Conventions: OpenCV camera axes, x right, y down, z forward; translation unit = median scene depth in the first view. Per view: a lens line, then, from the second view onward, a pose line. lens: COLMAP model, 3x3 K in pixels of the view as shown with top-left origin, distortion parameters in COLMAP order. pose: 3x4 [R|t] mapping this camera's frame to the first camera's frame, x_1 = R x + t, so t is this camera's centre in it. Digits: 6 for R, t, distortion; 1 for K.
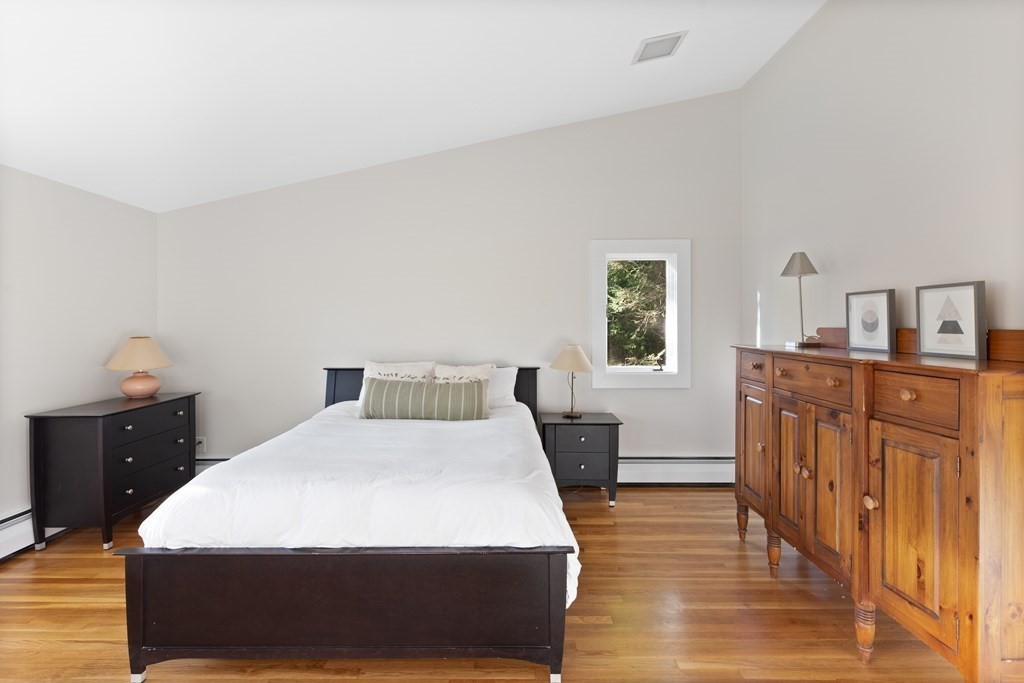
lens RADIAL K [[498.4, 0, 510.6], [0, 498.4, 318.0], [0, 0, 1]] dist [0.002462, 0.000988]
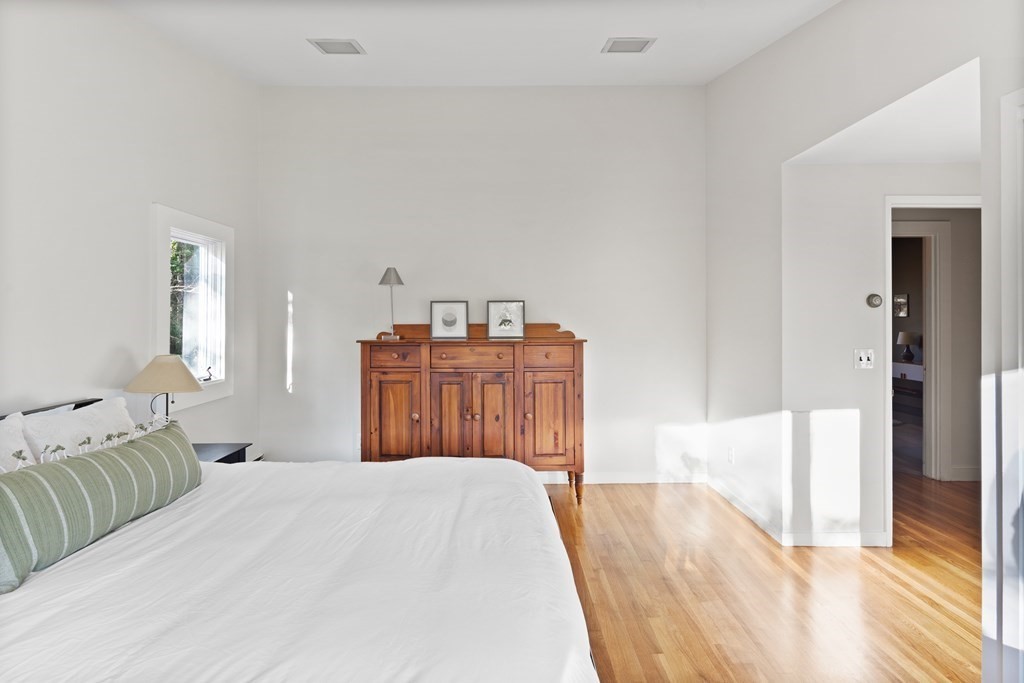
lens RADIAL K [[498.4, 0, 510.6], [0, 498.4, 318.0], [0, 0, 1]] dist [0.002462, 0.000988]
pose [[-0.006889, 0.001698, 0.999975, -0.744638], [-0.004382, 0.999989, -0.001728, 0.002275], [-0.999967, -0.004394, -0.006882, 0.701039]]
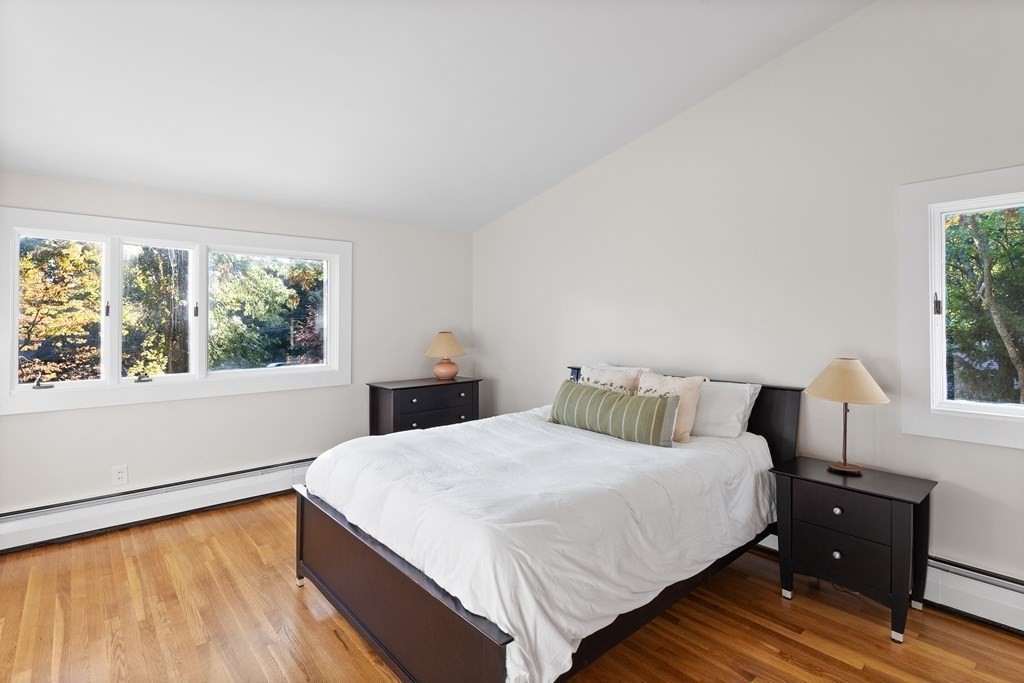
lens RADIAL K [[498.4, 0, 510.6], [0, 498.4, 318.0], [0, 0, 1]] dist [0.002462, 0.000988]
pose [[0.660361, -0.000252, -0.750948, 0.420199], [0.003447, 0.999990, 0.002696, -0.000776], [0.750940, -0.004369, 0.660356, 0.343894]]
